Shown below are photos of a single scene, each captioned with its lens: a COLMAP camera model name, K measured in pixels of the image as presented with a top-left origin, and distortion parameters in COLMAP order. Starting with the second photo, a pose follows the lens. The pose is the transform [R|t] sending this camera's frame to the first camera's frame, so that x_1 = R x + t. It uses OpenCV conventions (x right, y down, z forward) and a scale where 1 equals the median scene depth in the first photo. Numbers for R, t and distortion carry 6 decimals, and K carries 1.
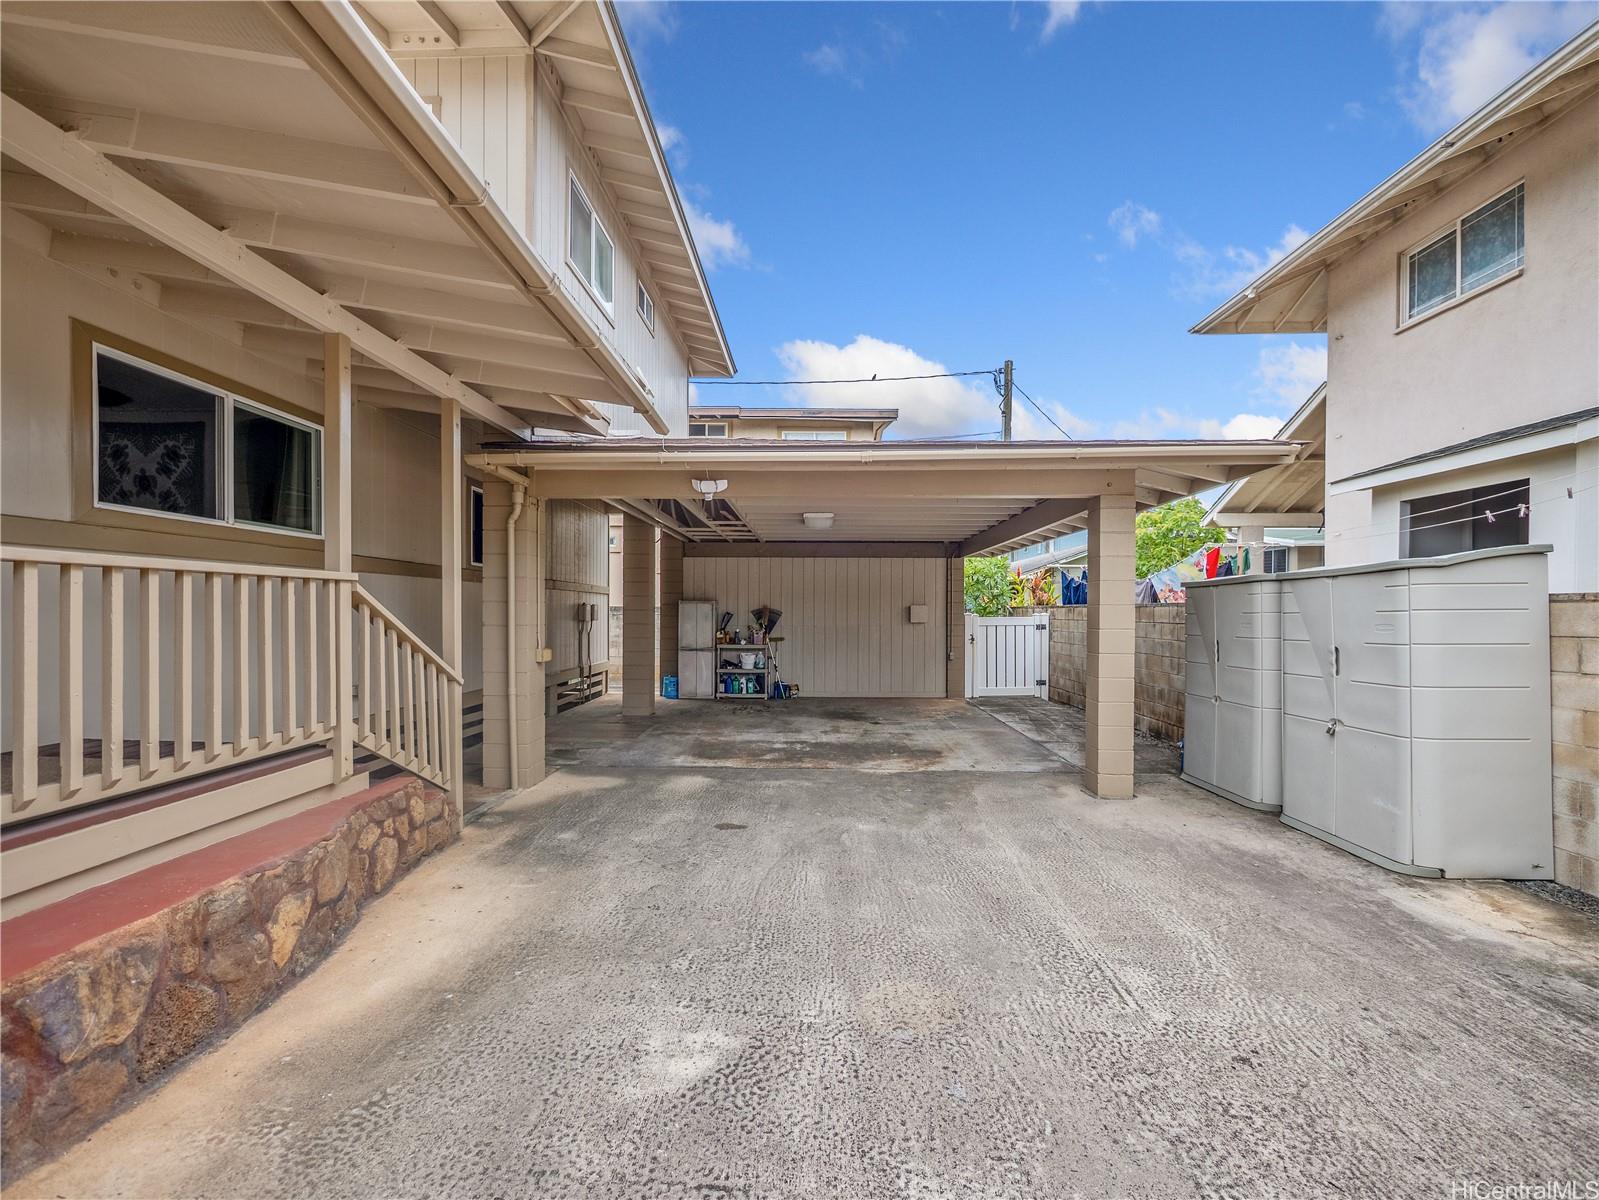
lens RADIAL K [[736.8, 0, 795.9], [0, 736.8, 612.4], [0, 0, 1]] dist [-0.000850, -0.000108]
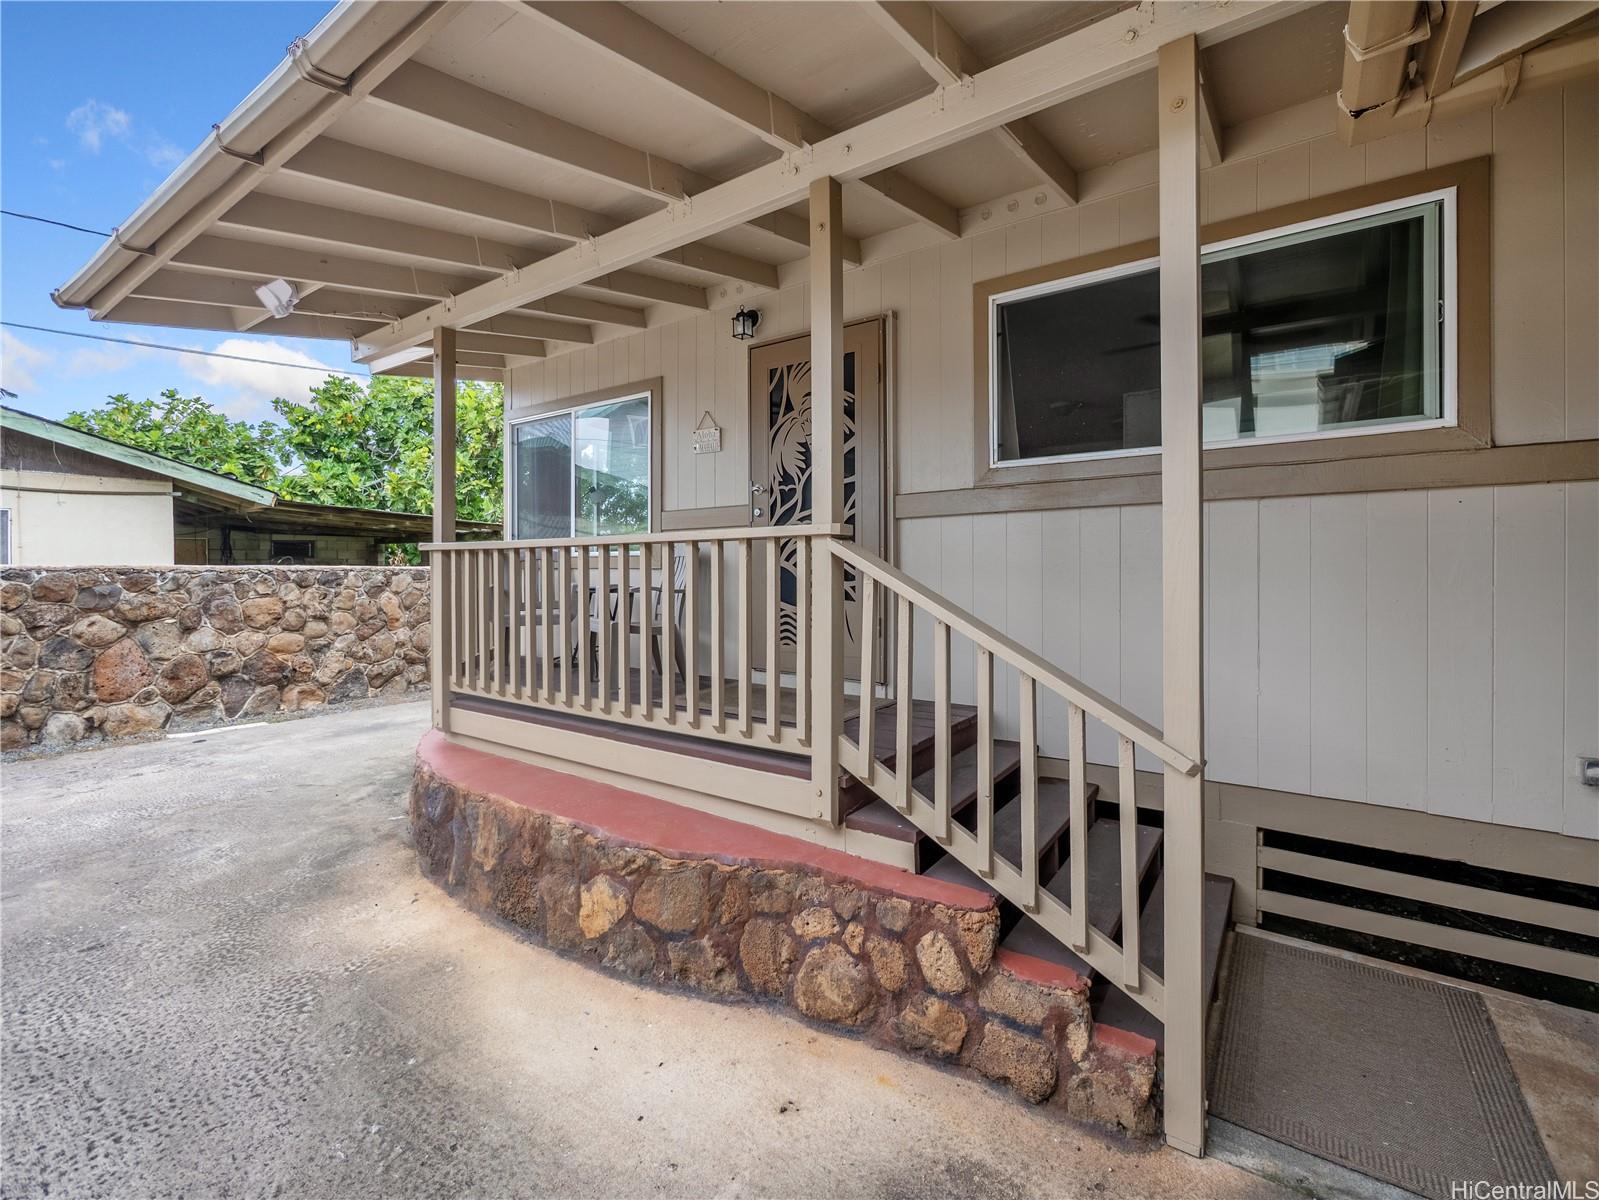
lens RADIAL K [[713.0, 0, 798.7], [0, 713.0, 567.6], [0, 0, 1]] dist [-0.002658, -0.000275]
pose [[-0.544185, 0.001120, -0.838964, -0.038850], [-0.002359, 0.999993, 0.002865, -0.015321], [0.838962, 0.003538, -0.544179, 1.357336]]
